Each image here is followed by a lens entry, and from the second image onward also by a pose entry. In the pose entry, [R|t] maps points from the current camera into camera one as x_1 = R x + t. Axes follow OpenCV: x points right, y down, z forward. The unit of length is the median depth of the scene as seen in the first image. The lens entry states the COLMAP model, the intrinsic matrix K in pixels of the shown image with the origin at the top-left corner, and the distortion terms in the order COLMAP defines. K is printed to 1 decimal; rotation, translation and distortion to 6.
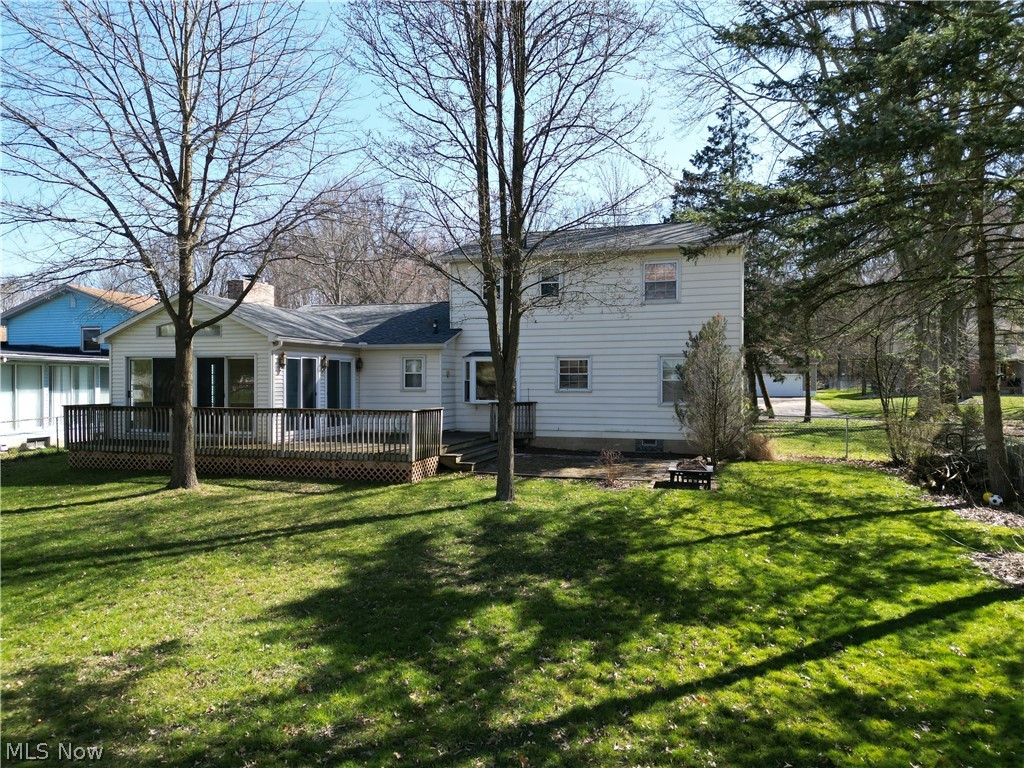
lens RADIAL K [[715.2, 0, 508.9], [0, 715.2, 381.9], [0, 0, 1]] dist [0.085578, -0.103715]
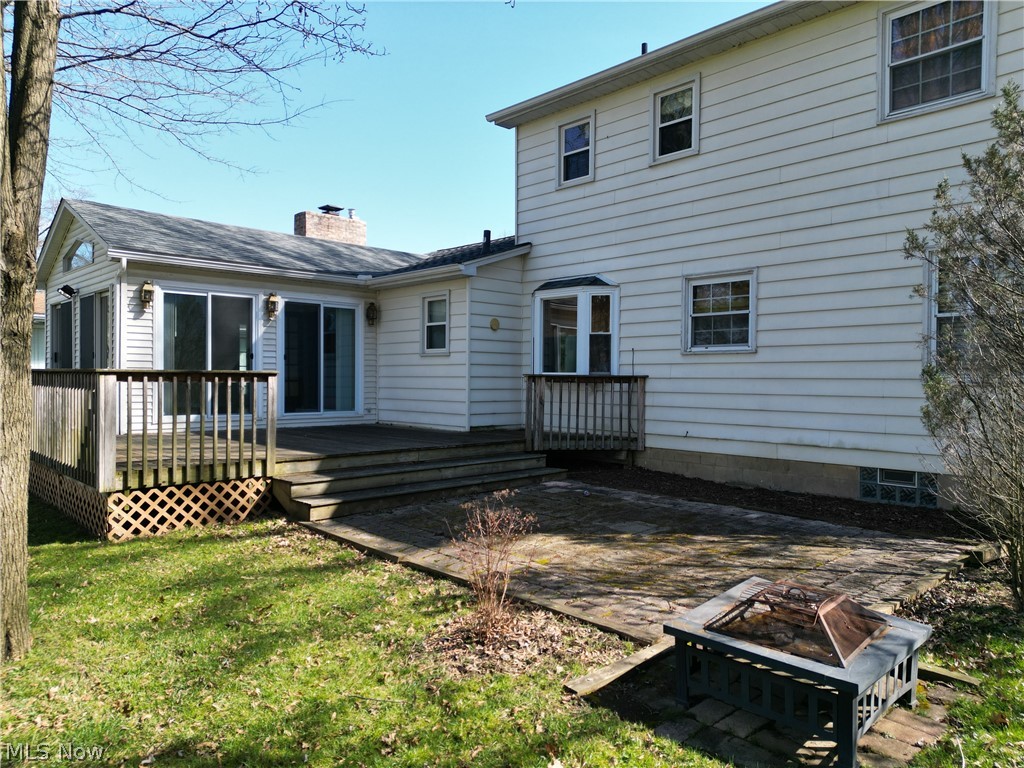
lens RADIAL K [[715.2, 0, 508.9], [0, 715.2, 381.9], [0, 0, 1]] dist [0.085578, -0.103715]
pose [[0.867668, 0.009847, -0.497046, 0.343823], [-0.008120, 0.999951, 0.005637, 0.052000], [0.497077, -0.000855, 0.867706, 0.913101]]
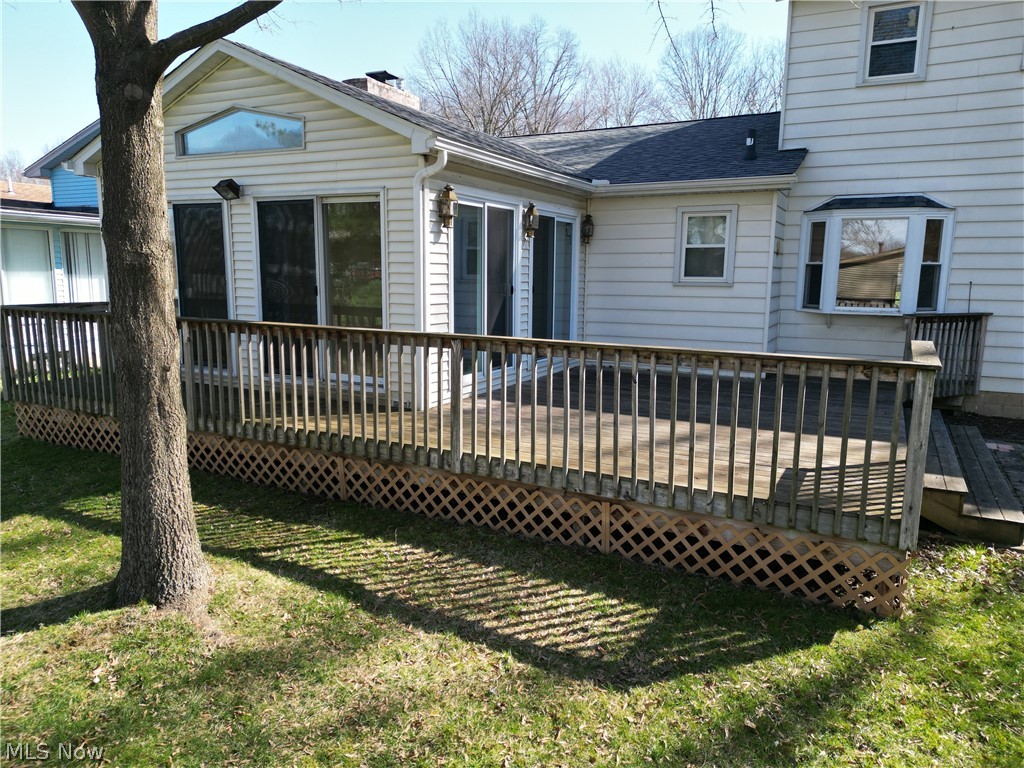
lens RADIAL K [[715.2, 0, 508.9], [0, 715.2, 381.9], [0, 0, 1]] dist [0.085578, -0.103715]
pose [[0.982565, 0.039366, -0.181703, -0.292722], [-0.011363, 0.988215, 0.152647, 0.008196], [0.185571, -0.147921, 0.971433, 0.867786]]
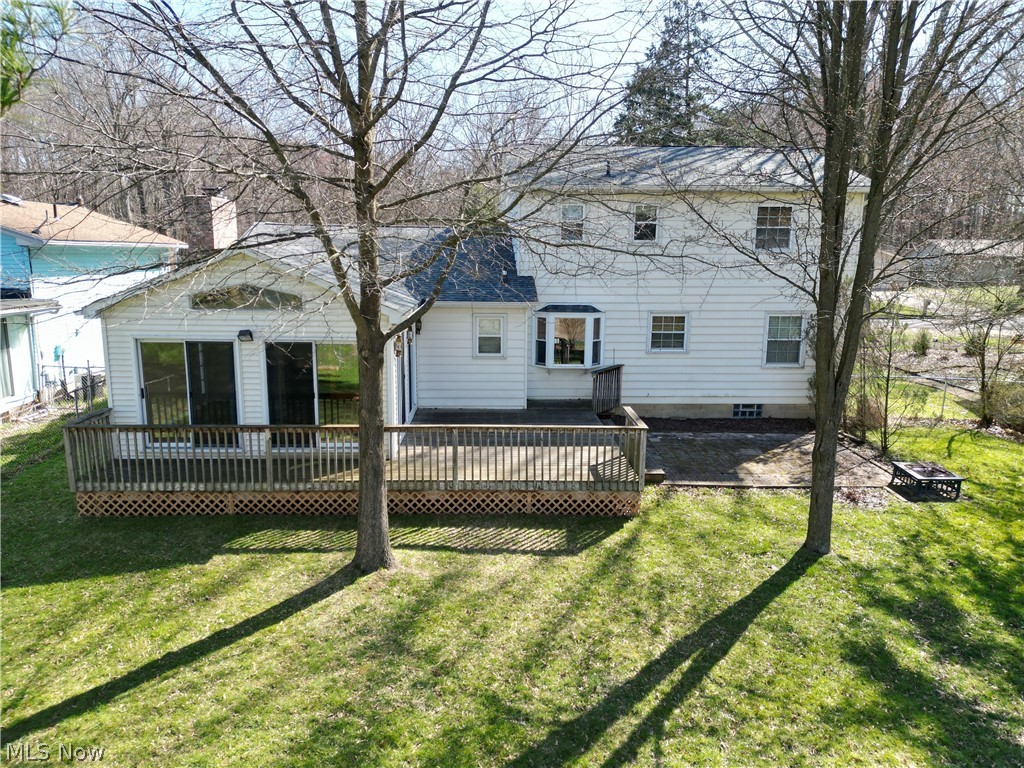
lens RADIAL K [[715.2, 0, 508.9], [0, 715.2, 381.9], [0, 0, 1]] dist [0.085578, -0.103715]
pose [[0.946091, -0.048103, 0.320308, -0.638886], [-0.009748, 0.984234, 0.176601, -0.177072], [-0.323754, -0.170203, 0.930707, 0.406167]]
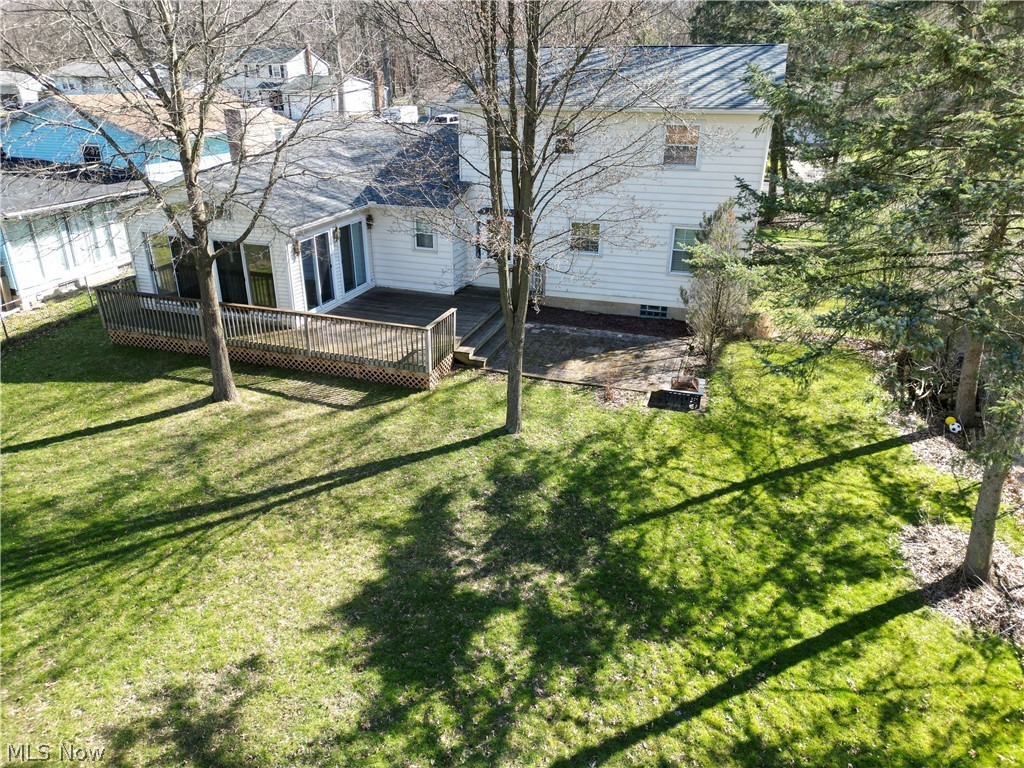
lens RADIAL K [[715.2, 0, 508.9], [0, 715.2, 381.9], [0, 0, 1]] dist [0.085578, -0.103715]
pose [[0.999807, 0.013623, -0.014125, 0.002637], [-0.006901, 0.917886, 0.396785, -0.379127], [0.018371, -0.396611, 0.917803, -0.004863]]
